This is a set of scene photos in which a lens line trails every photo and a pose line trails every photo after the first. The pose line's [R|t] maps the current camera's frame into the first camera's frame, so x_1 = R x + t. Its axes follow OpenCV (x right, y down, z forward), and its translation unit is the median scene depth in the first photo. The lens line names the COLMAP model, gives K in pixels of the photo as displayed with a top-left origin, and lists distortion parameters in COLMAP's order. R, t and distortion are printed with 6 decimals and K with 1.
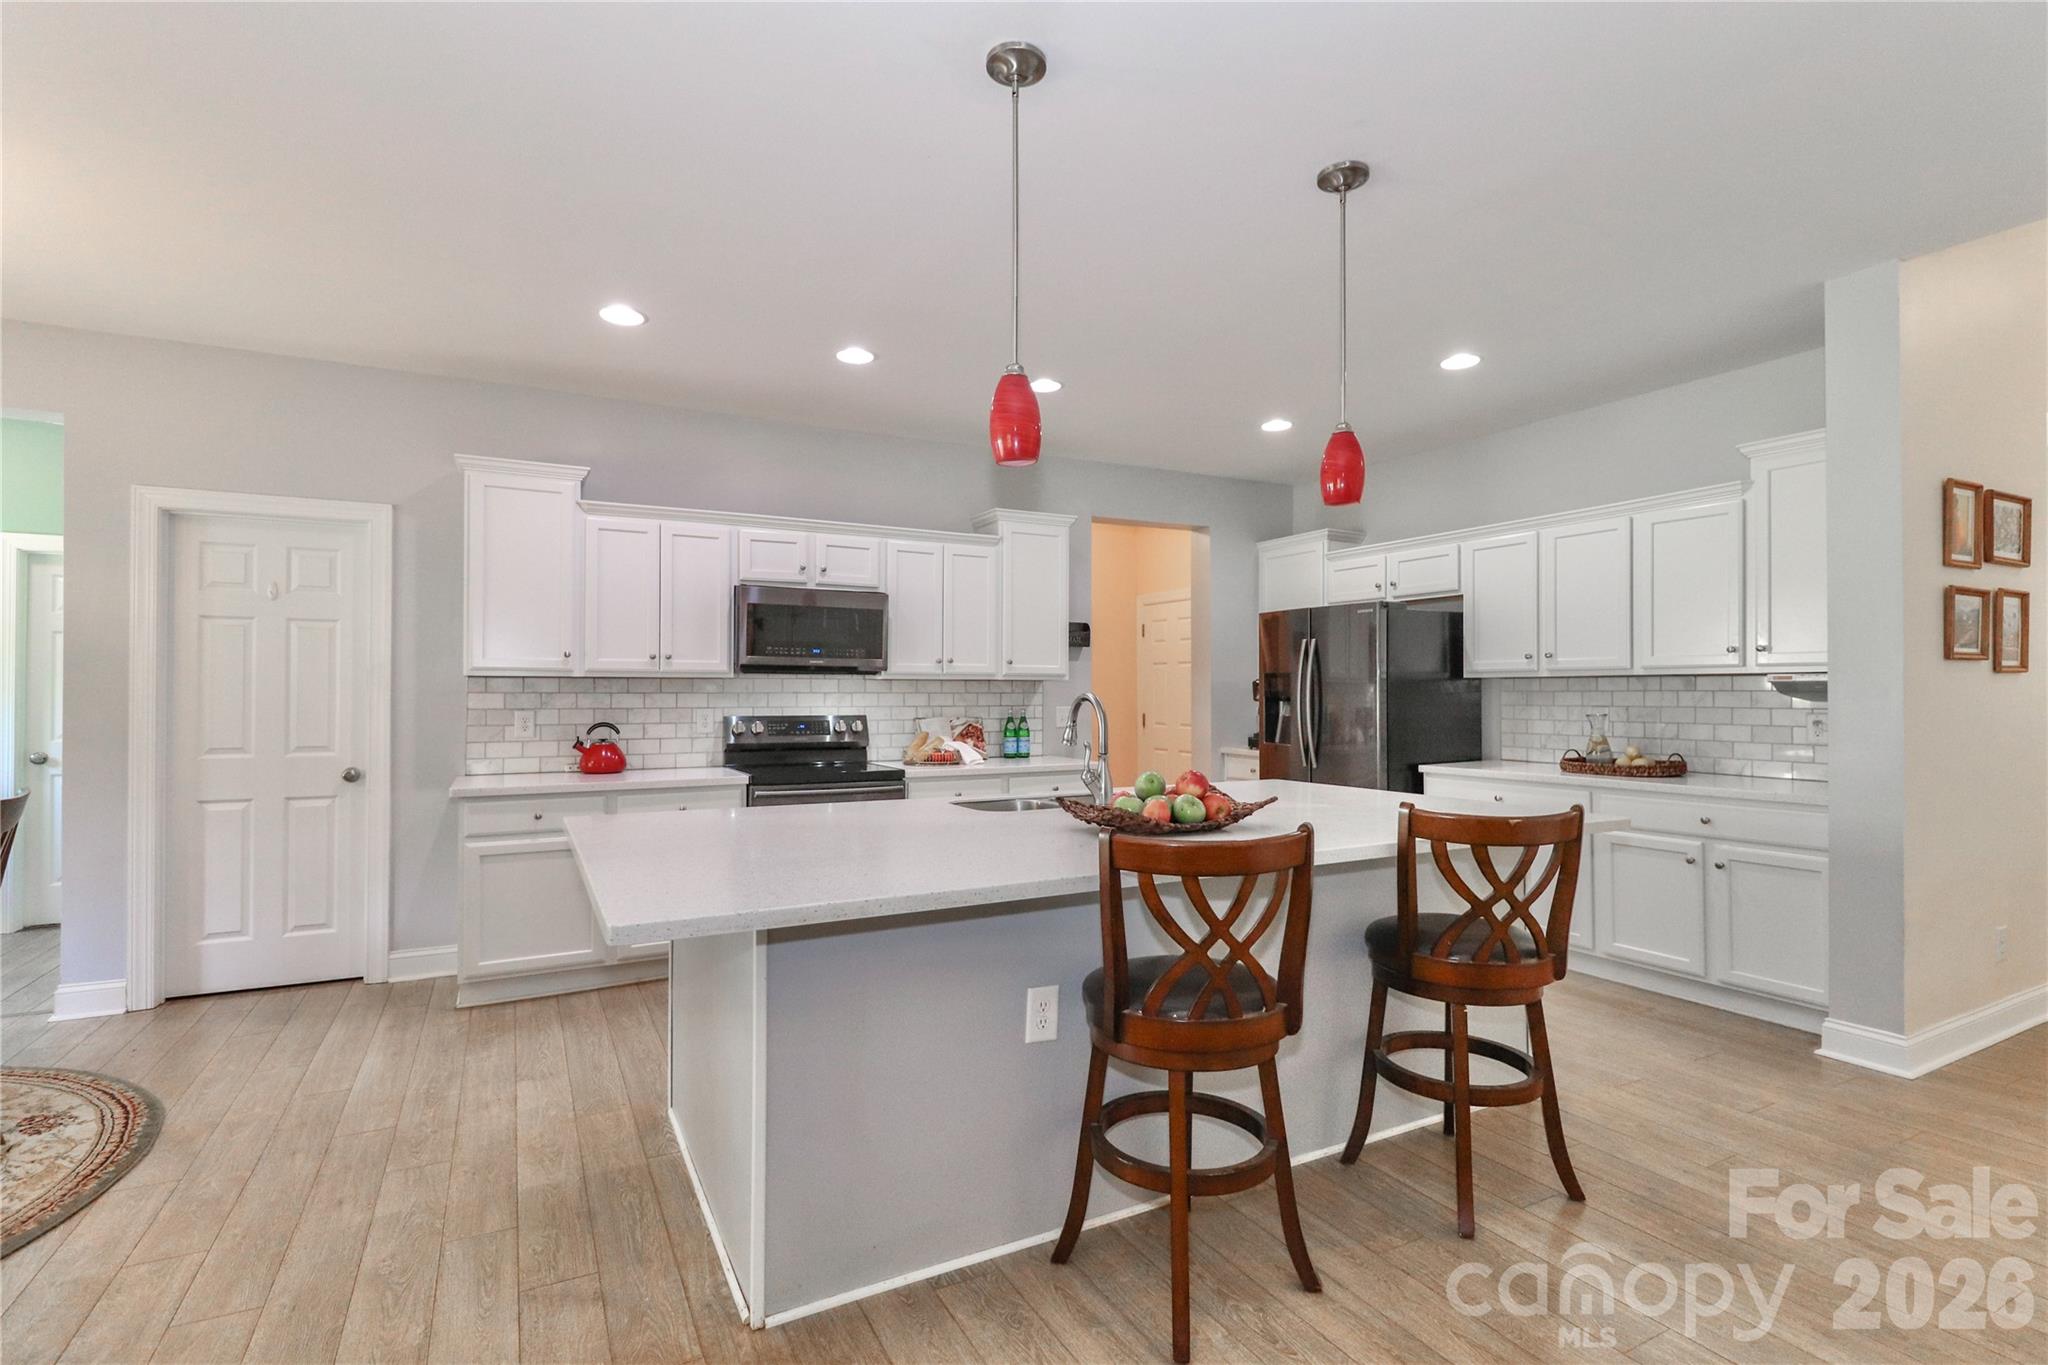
lens RADIAL K [[985.5, 0, 1029.5], [0, 985.5, 682.0], [0, 0, 1]] dist [0.013905, -0.003389]
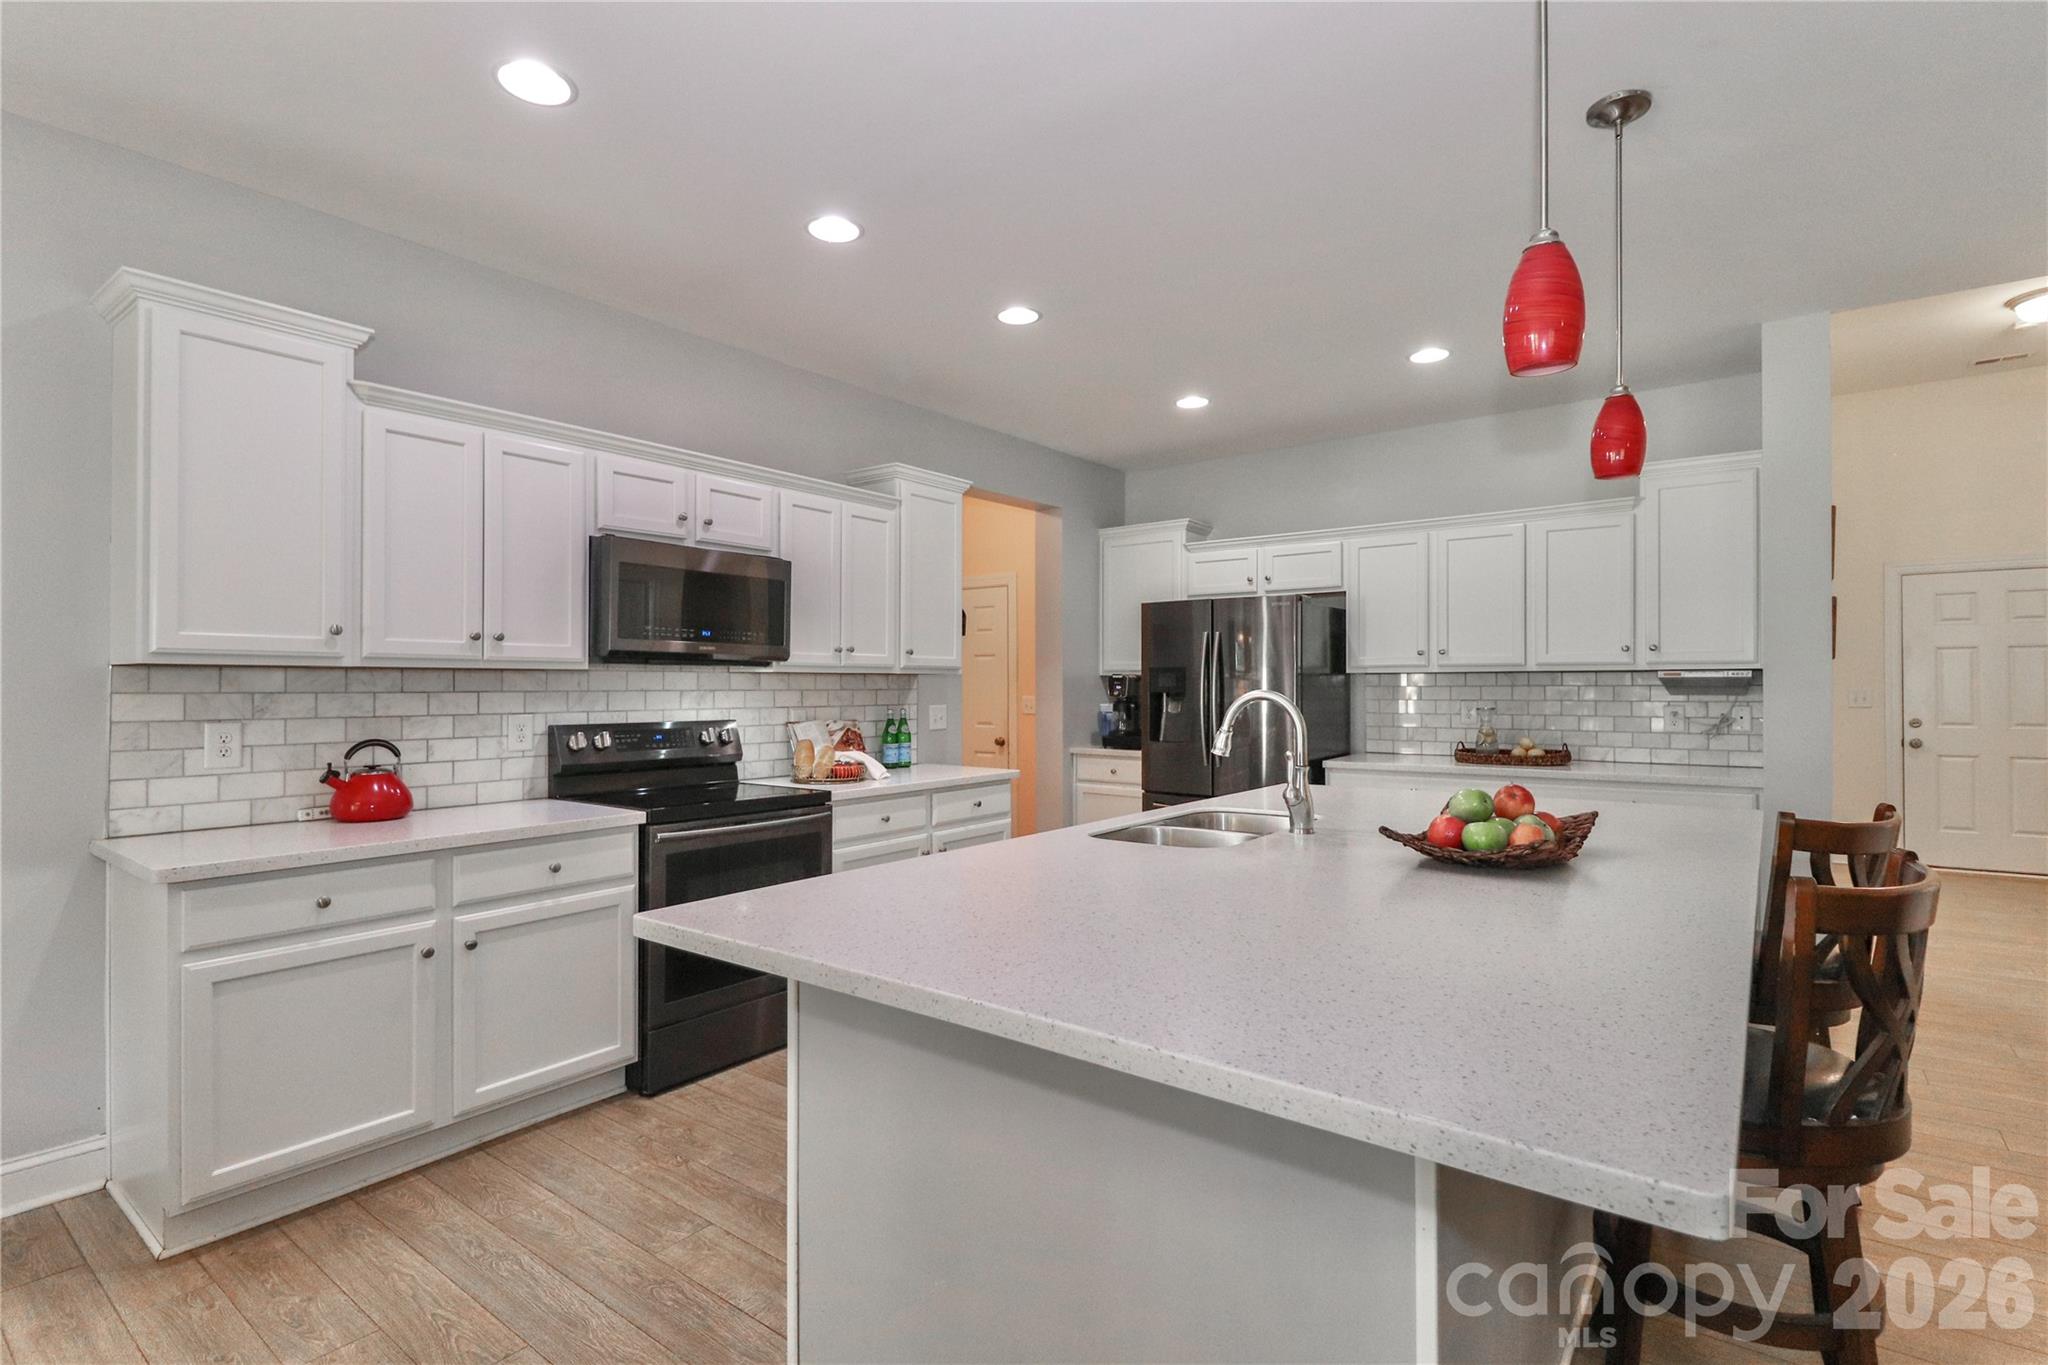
lens RADIAL K [[985.5, 0, 1030.8], [0, 985.5, 683.7], [0, 0, 1]] dist [0.013905, -0.003389]
pose [[0.905633, -0.001178, 0.424061, -0.309031], [-0.002125, 0.999971, 0.007315, -0.000192], [-0.424057, -0.007526, 0.905604, 0.239769]]
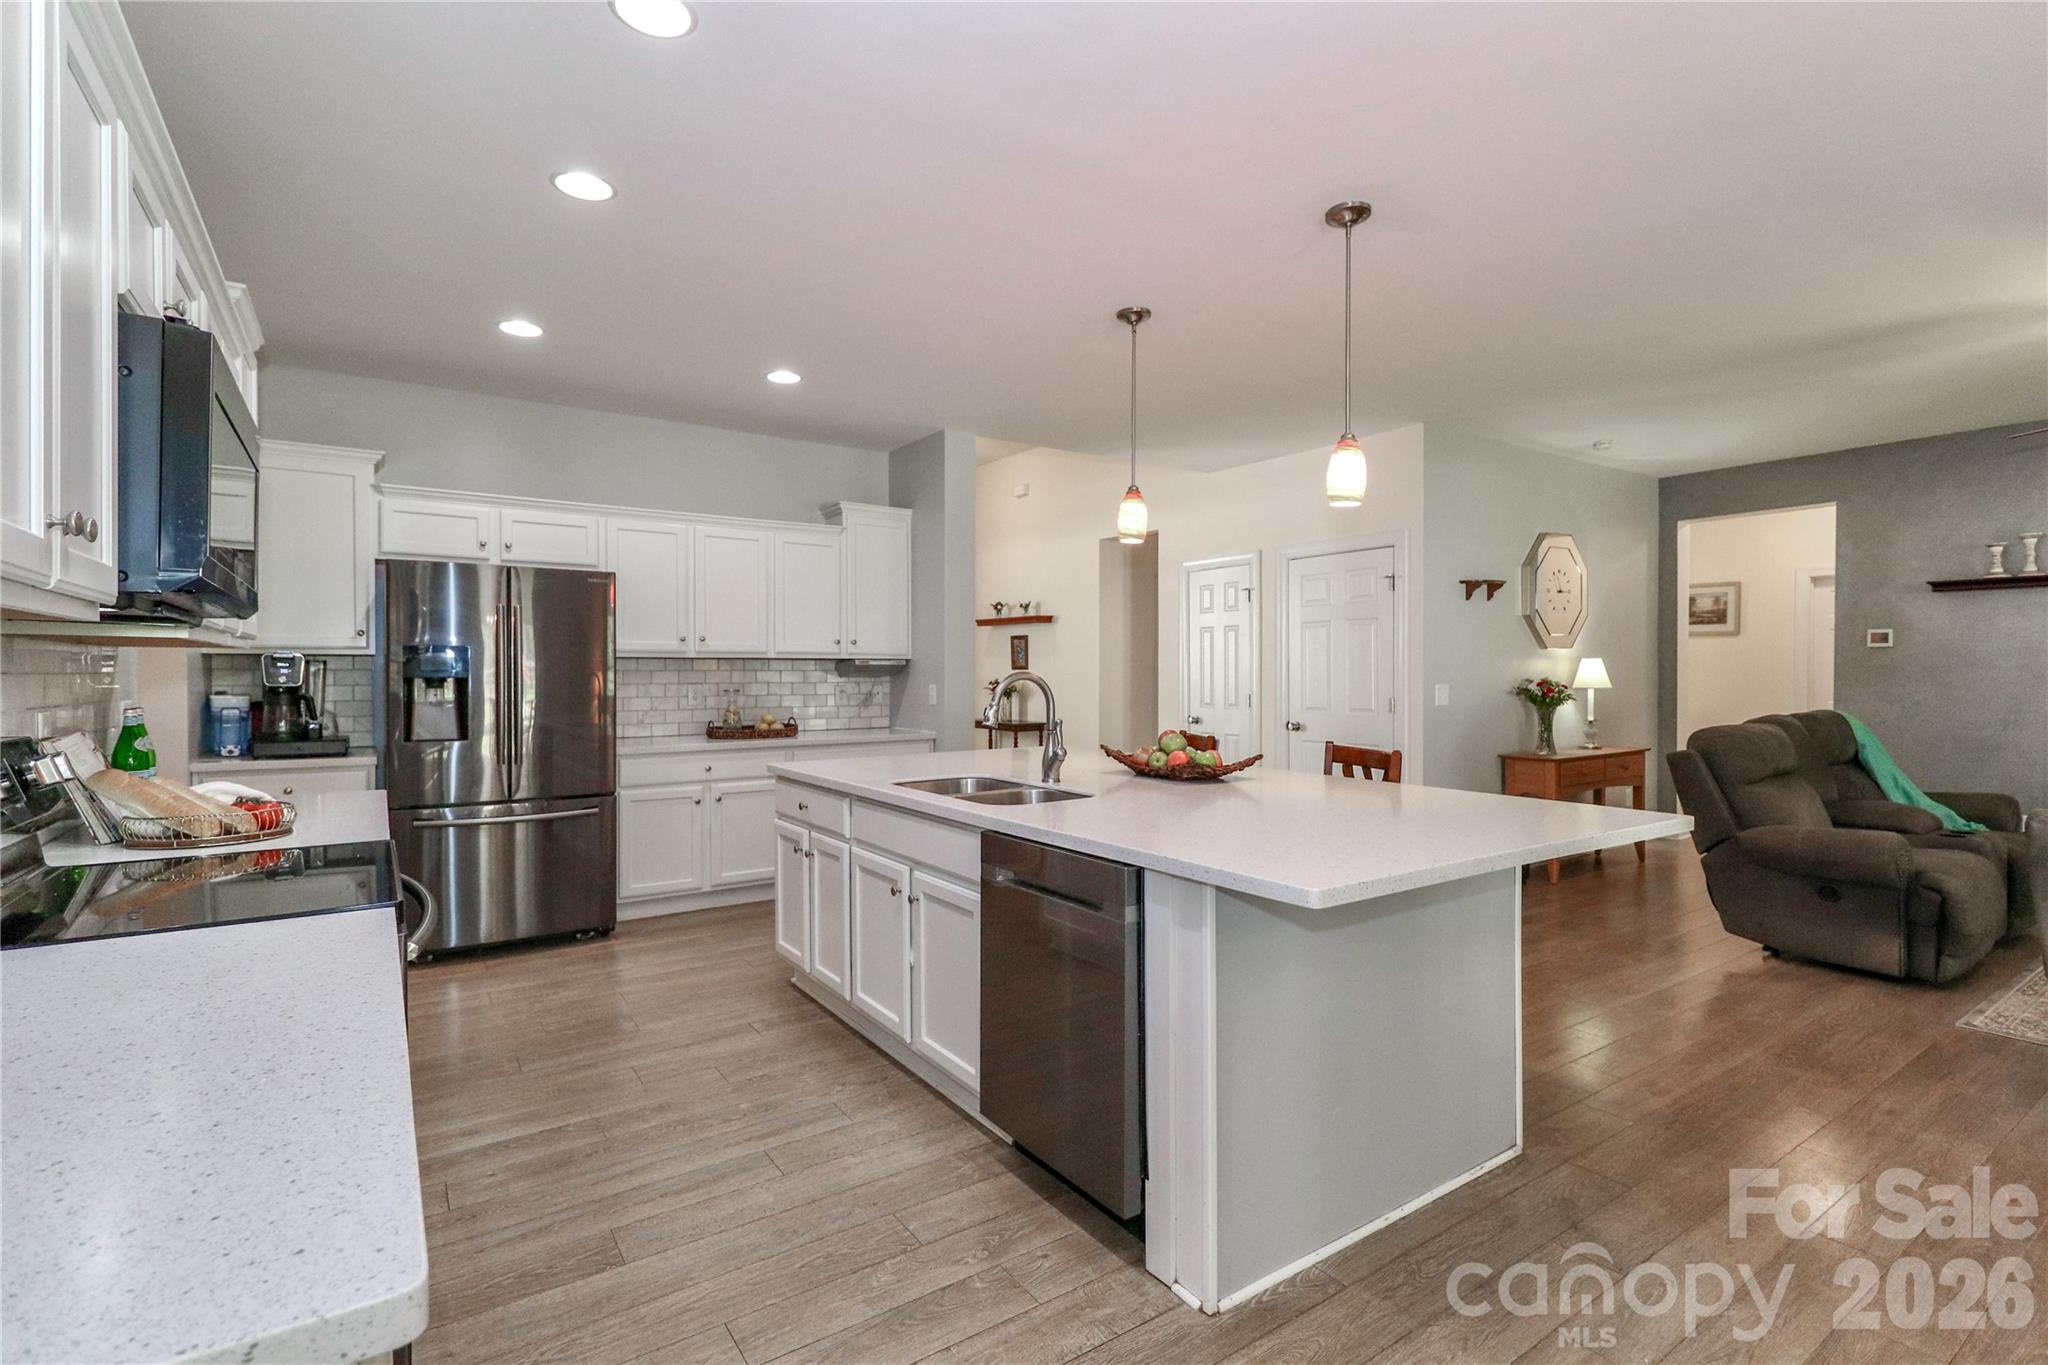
lens RADIAL K [[985.5, 0, 1026.7], [0, 985.5, 678.4], [0, 0, 1]] dist [0.013905, -0.003389]
pose [[-0.136723, -0.000341, 0.990609, -0.641712], [-0.008308, 0.999965, -0.000803, 0.016501], [-0.990575, -0.008340, -0.136721, 0.787257]]
